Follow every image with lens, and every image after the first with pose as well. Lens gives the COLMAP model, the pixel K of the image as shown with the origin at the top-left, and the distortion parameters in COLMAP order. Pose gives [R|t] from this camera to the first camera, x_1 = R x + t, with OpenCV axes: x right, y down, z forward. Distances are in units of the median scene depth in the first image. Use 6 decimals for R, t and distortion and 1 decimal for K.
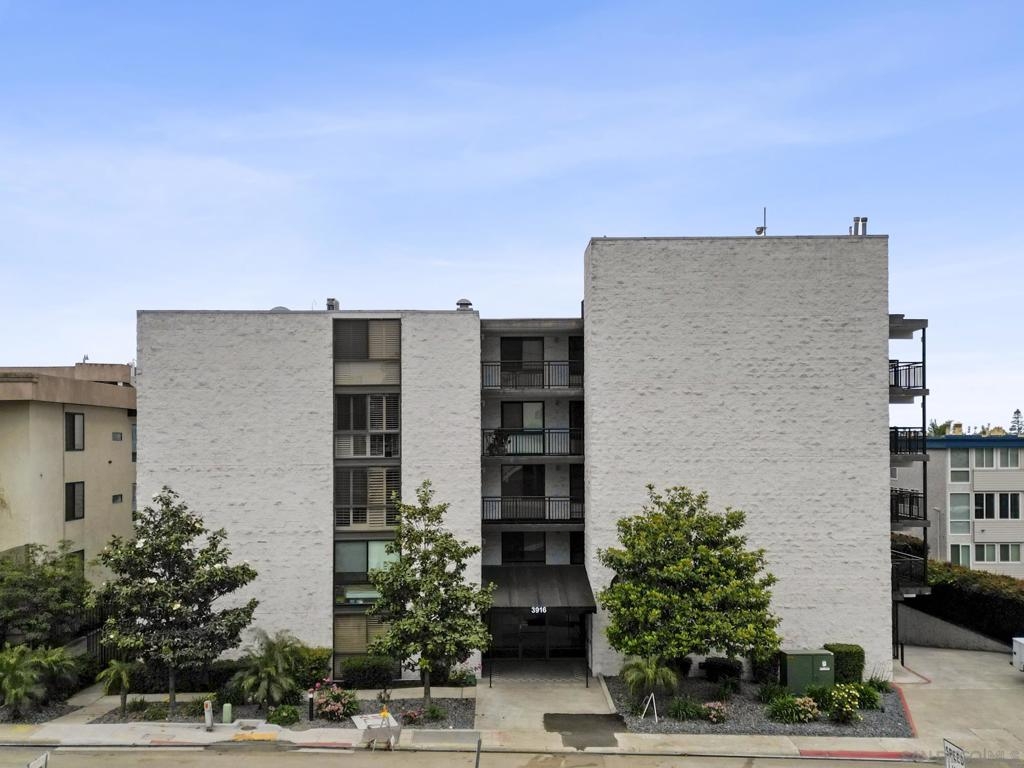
lens RADIAL K [[997.9, 0, 511.3], [0, 997.9, 435.5], [0, 0, 1]] dist [0.103689, -0.141472]
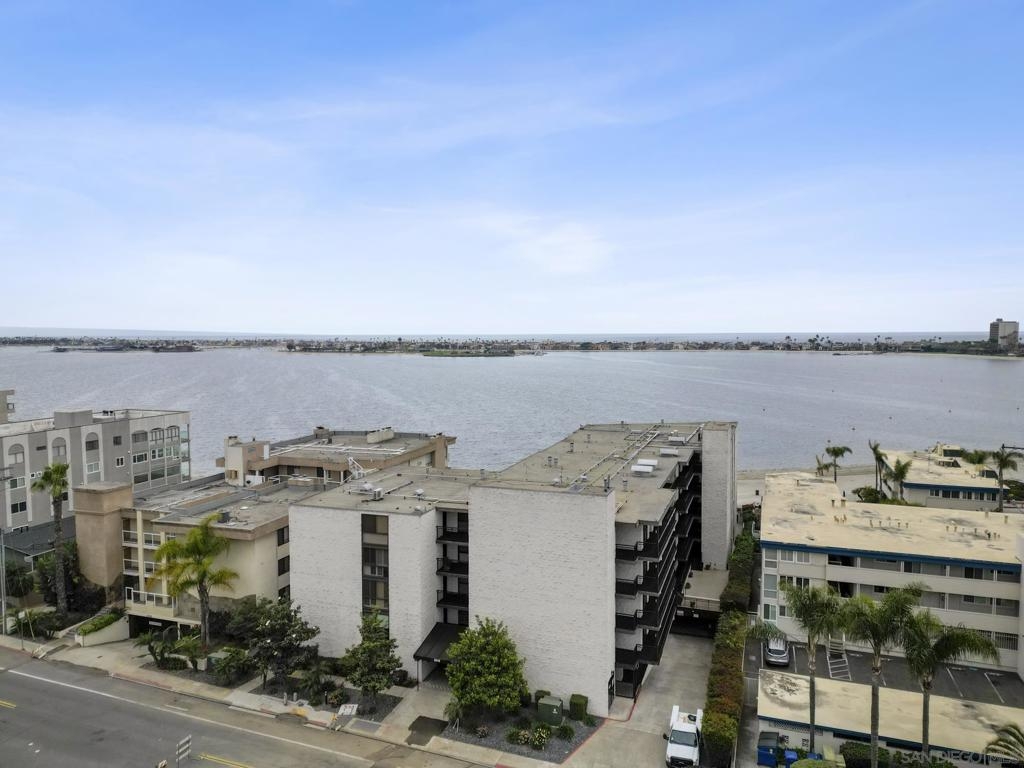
lens RADIAL K [[707.9, 0, 512.0], [0, 707.9, 384.0], [0, 0, 1]] dist [0.055126, -0.039900]
pose [[0.935995, 0.025494, -0.351088, 0.681507], [0.001448, 0.997087, 0.076263, -0.522044], [0.352009, -0.071891, 0.933232, -0.335188]]
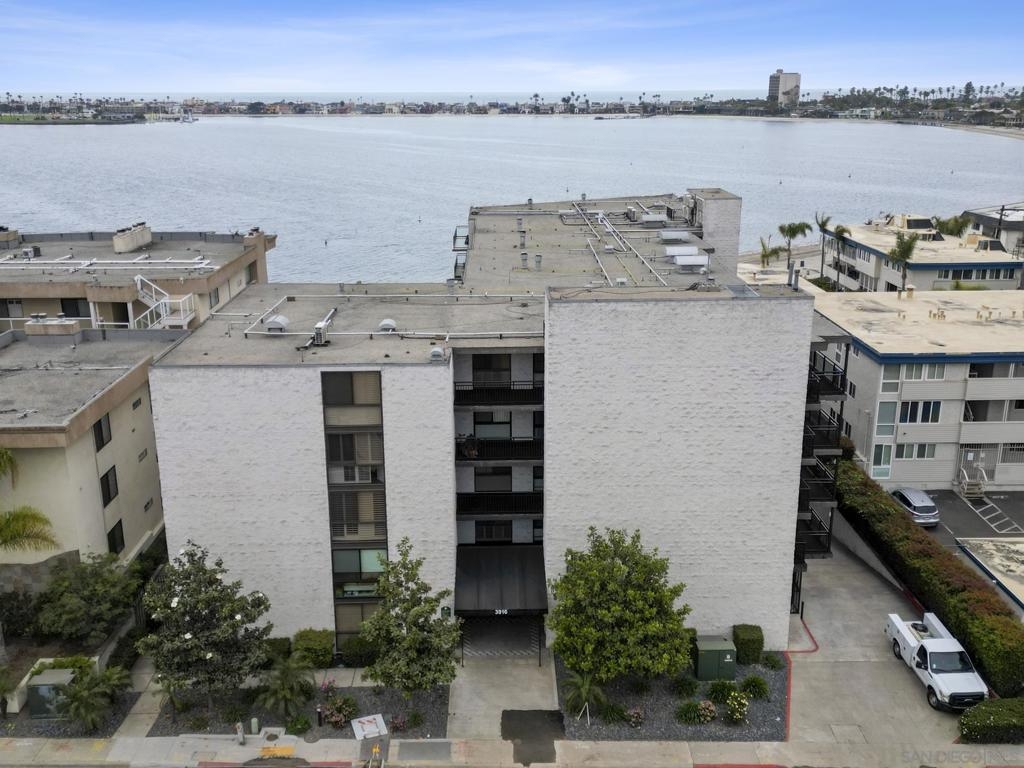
lens RADIAL K [[979.9, 0, 512.0], [0, 979.9, 384.0], [0, 0, 1]] dist [0.107464, -0.142089]
pose [[0.999999, -0.000041, -0.001170, 0.040468], [0.000377, 0.957441, 0.288629, -0.424251], [0.001108, -0.288629, 0.957440, -0.074435]]
